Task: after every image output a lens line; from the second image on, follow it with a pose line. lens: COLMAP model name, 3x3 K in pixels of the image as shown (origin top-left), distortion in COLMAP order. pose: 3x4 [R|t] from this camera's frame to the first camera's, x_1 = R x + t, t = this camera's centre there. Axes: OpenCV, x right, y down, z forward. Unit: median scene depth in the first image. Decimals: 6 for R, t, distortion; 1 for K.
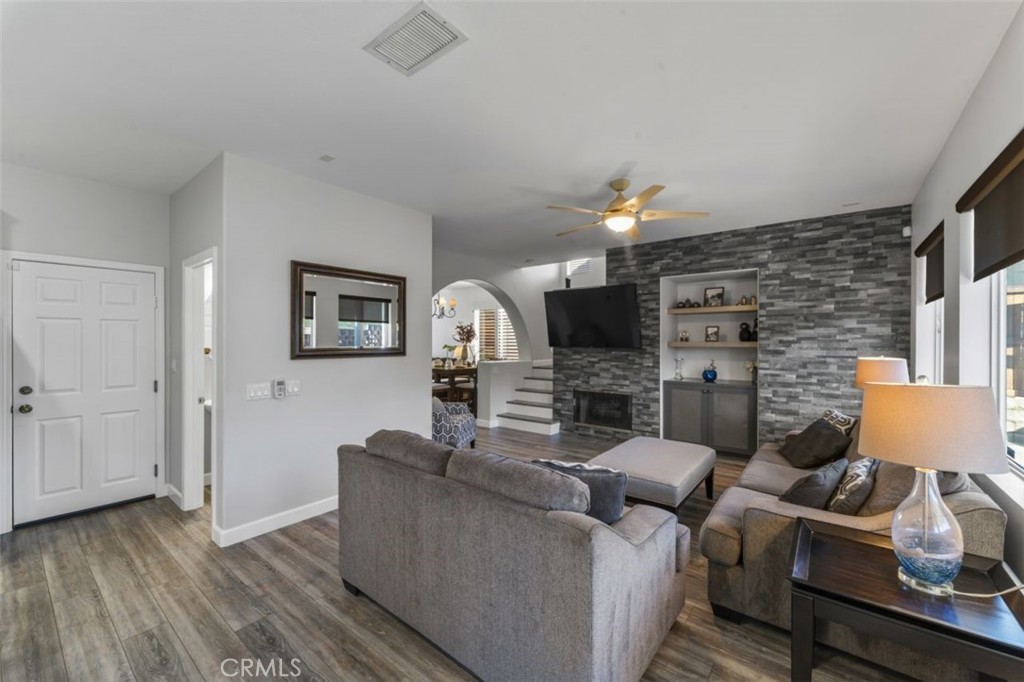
lens RADIAL K [[408.8, 0, 504.2], [0, 408.8, 341.2], [0, 0, 1]] dist [0.001751, 0.000027]
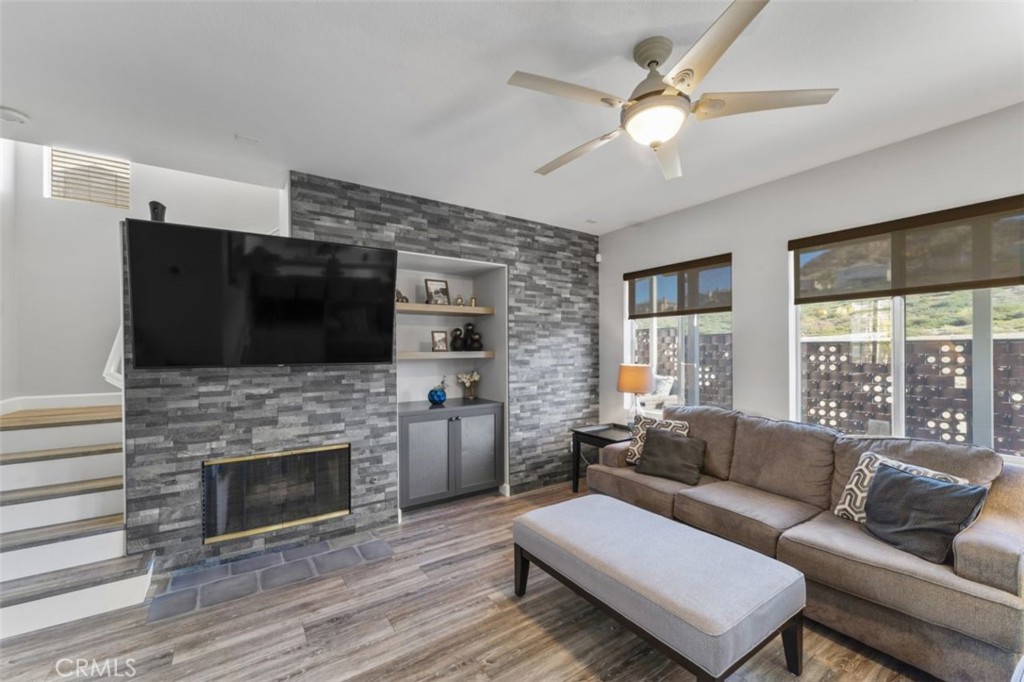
lens RADIAL K [[408.8, 0, 506.1], [0, 408.8, 351.0], [0, 0, 1]] dist [0.001751, 0.000027]
pose [[0.290818, -0.006147, 0.956759, -0.200285], [0.006774, 0.999968, 0.004365, -0.002605], [-0.956754, 0.005212, 0.290850, 0.758802]]
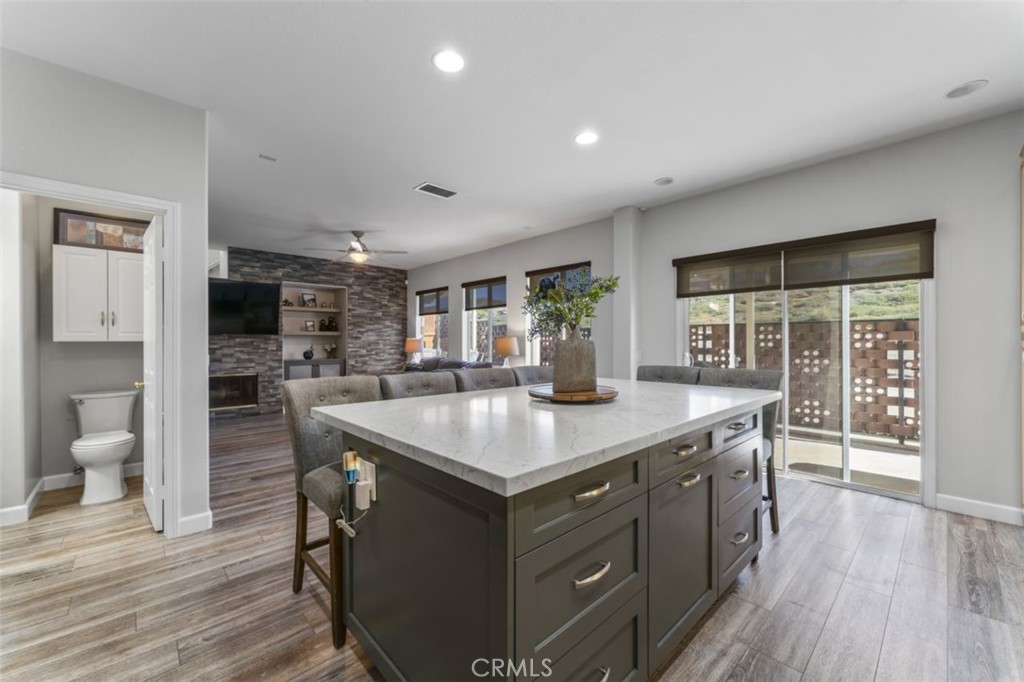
lens RADIAL K [[408.8, 0, 502.6], [0, 408.8, 343.5], [0, 0, 1]] dist [0.001751, 0.000027]
pose [[0.166332, -0.005038, 0.986057, -0.915224], [0.001755, 0.999987, 0.004813, 0.043108], [-0.986068, 0.000930, 0.166338, 0.104386]]
